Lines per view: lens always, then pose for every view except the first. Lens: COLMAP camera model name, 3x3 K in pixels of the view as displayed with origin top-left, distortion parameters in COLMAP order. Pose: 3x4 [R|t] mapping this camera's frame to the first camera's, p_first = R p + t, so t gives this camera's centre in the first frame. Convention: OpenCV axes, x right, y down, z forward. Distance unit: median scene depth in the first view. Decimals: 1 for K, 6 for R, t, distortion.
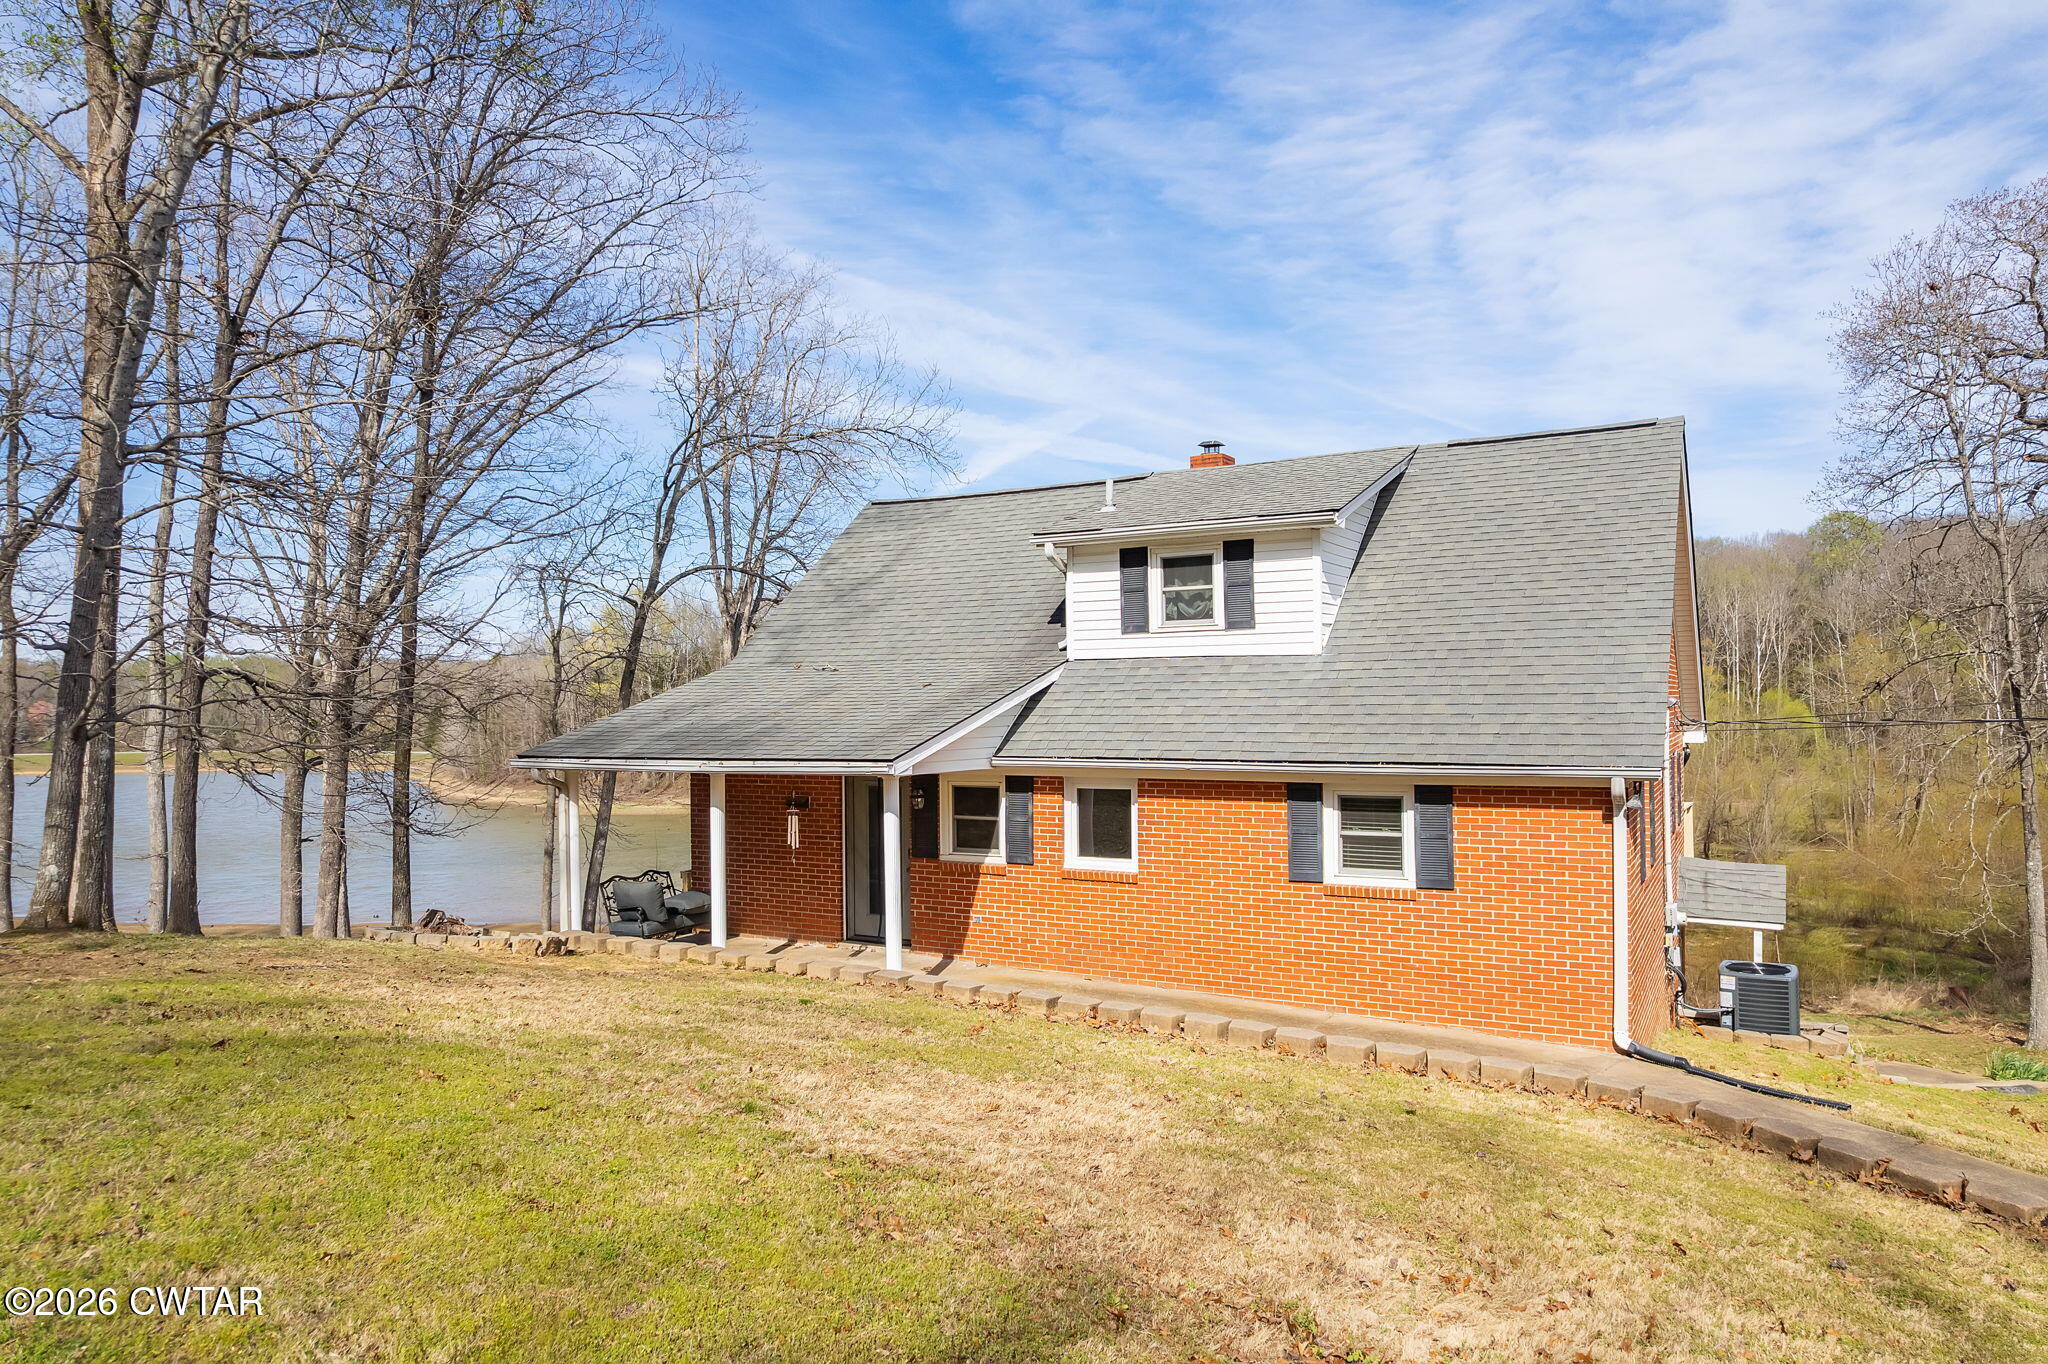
lens RADIAL K [[1315.8, 0, 1015.4], [0, 1315.8, 602.3], [0, 0, 1]] dist [-0.074936, 0.065895]
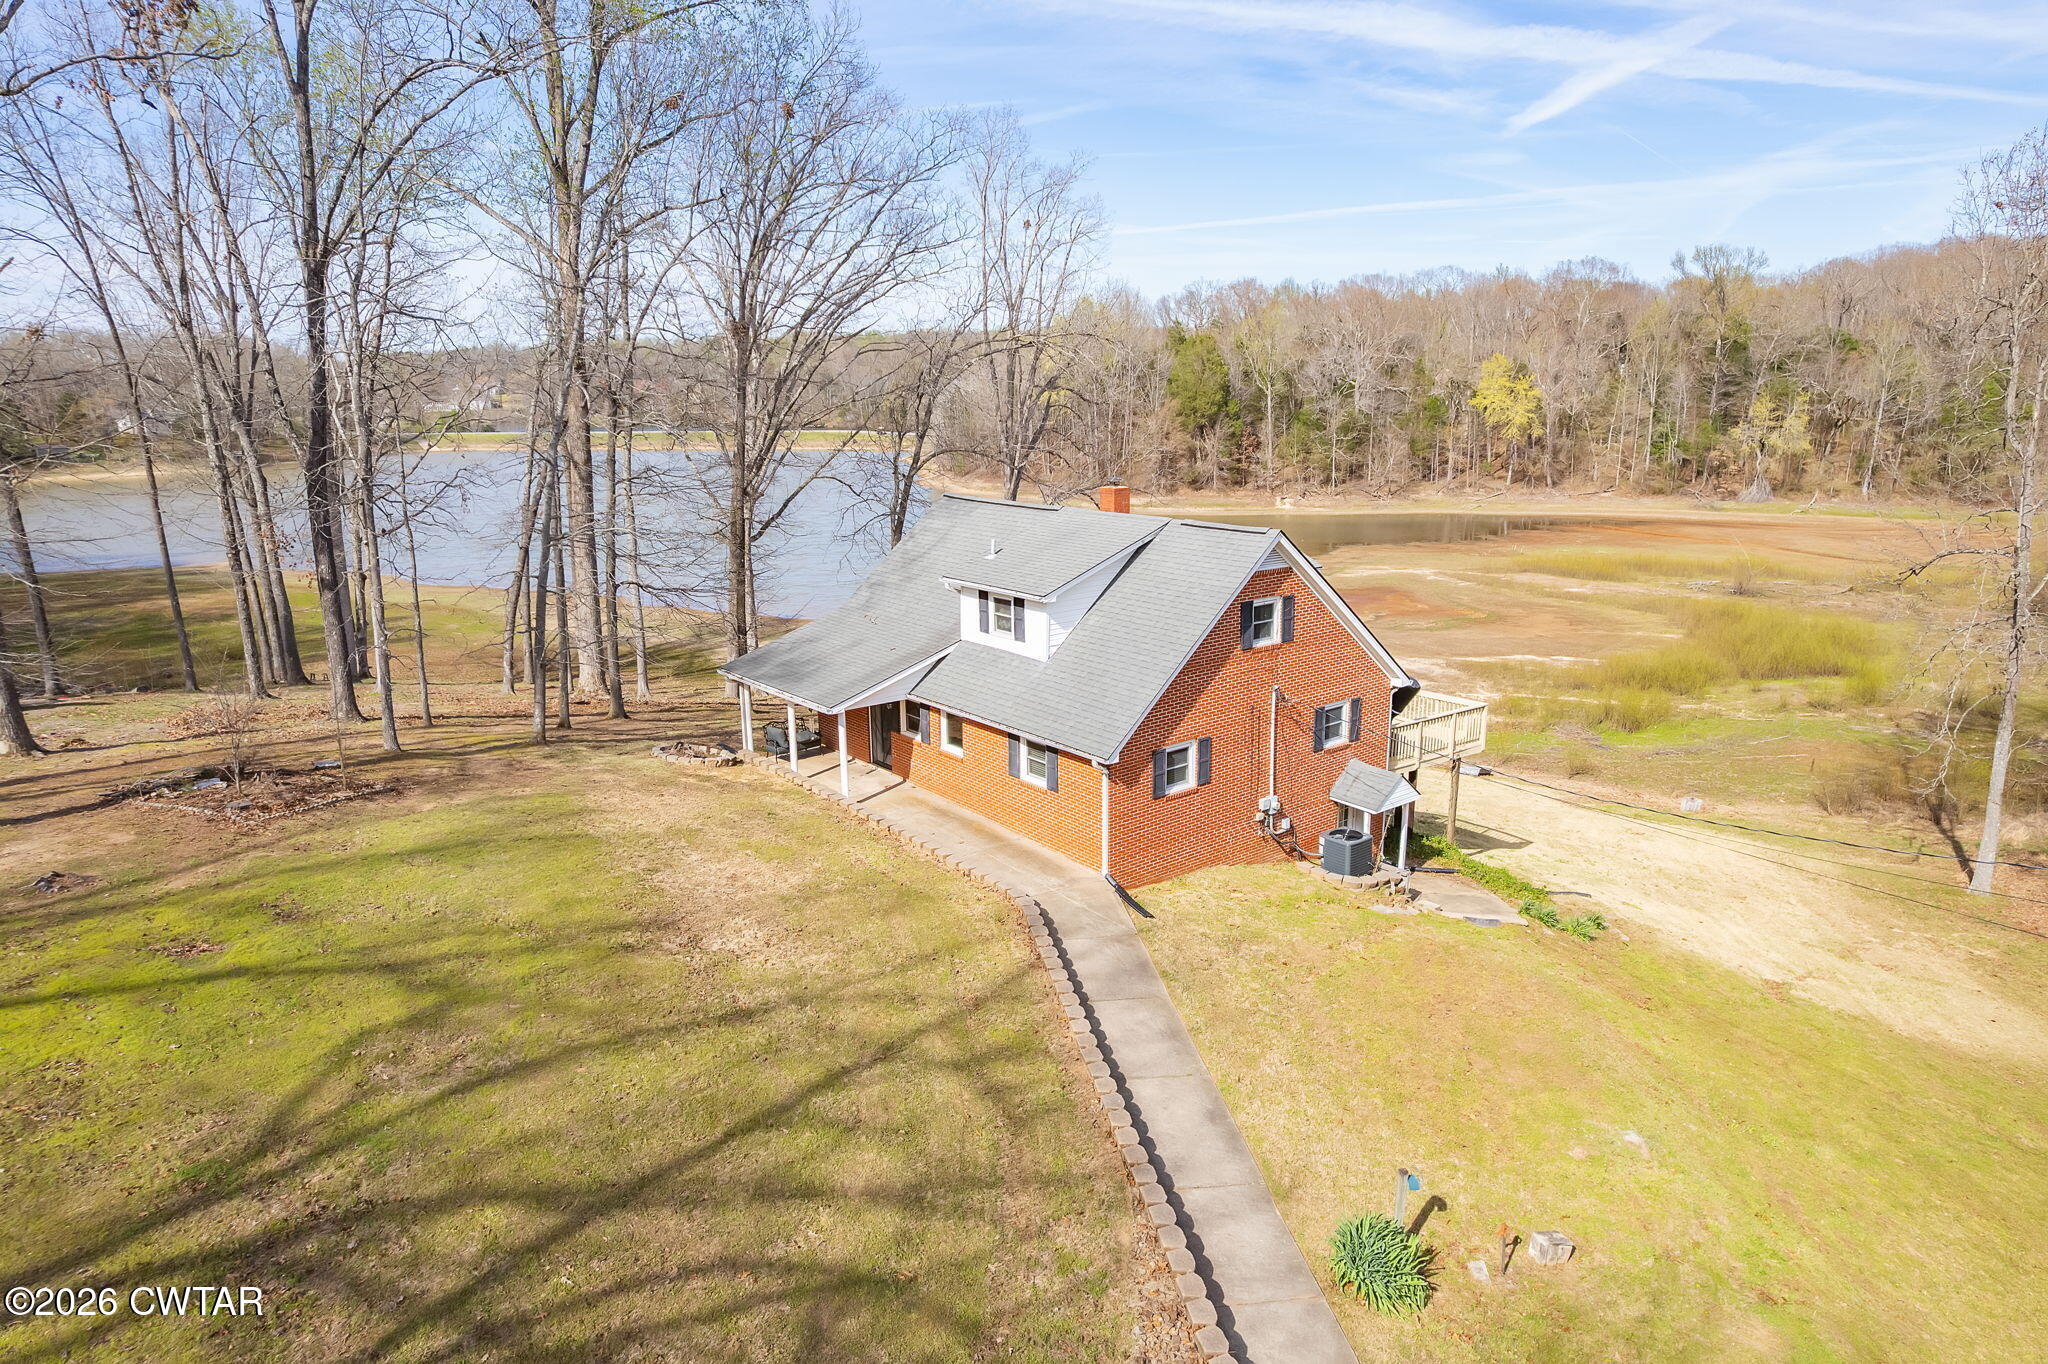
lens RADIAL K [[1315.8, 0, 1023.4], [0, 1315.8, 683.6], [0, 0, 1]] dist [-0.074936, 0.065895]
pose [[0.927456, 0.086473, -0.363797, 0.807345], [0.031163, 0.951635, 0.305647, -0.467853], [0.372632, -0.294811, 0.879904, -0.663454]]
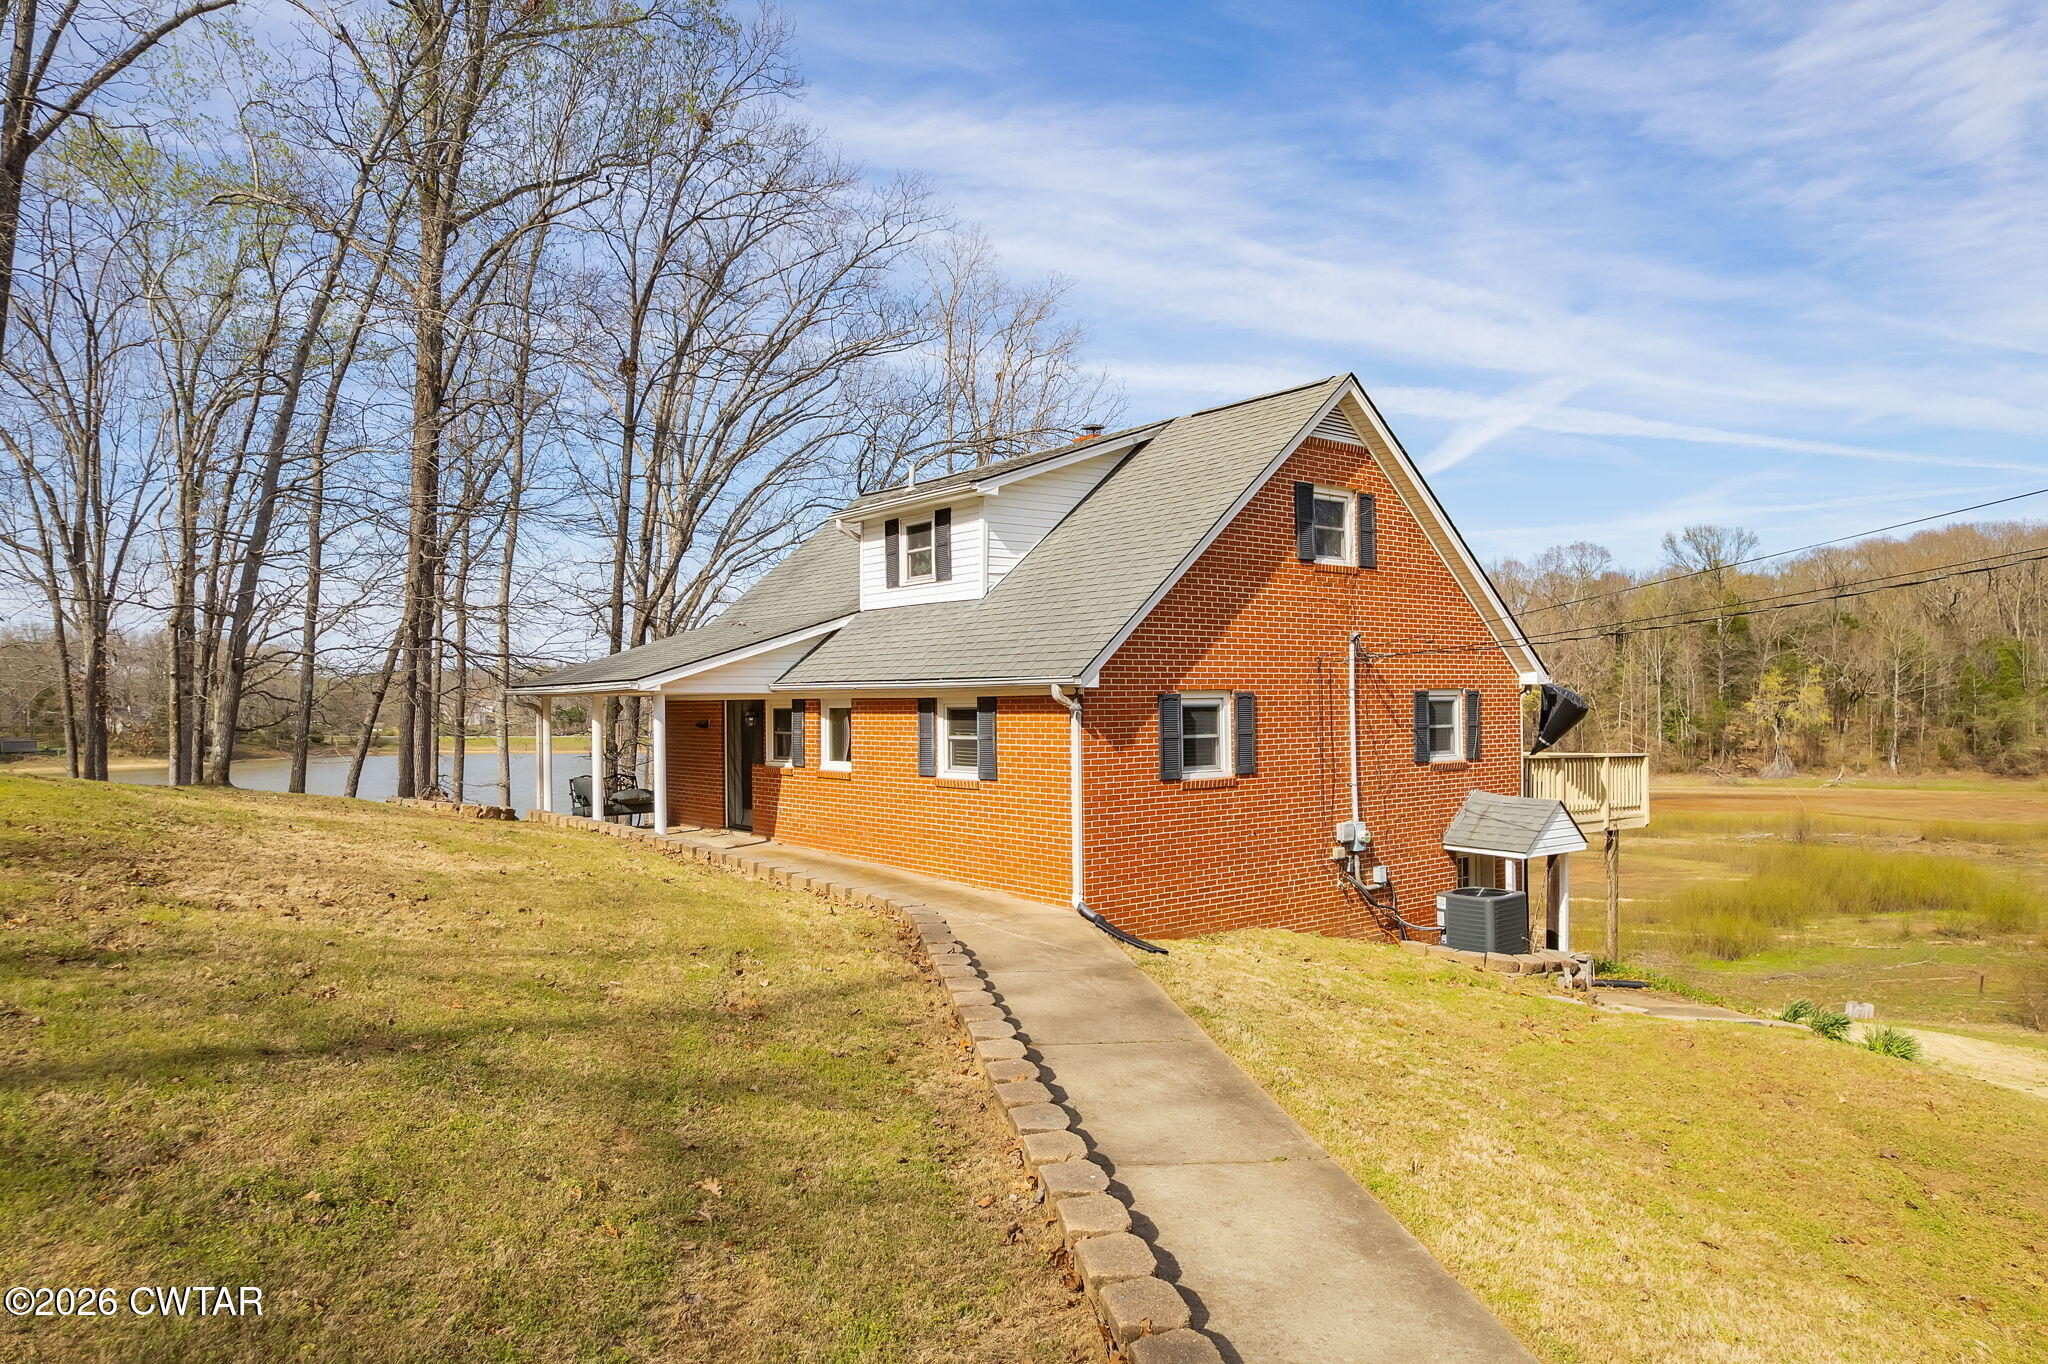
lens RADIAL K [[1315.8, 0, 1023.9], [0, 1315.8, 686.5], [0, 0, 1]] dist [-0.074936, 0.065895]
pose [[0.929273, -0.002631, -0.369384, 0.632070], [0.028089, 0.997583, 0.063558, 0.038997], [0.368324, -0.069438, 0.927101, -0.113151]]
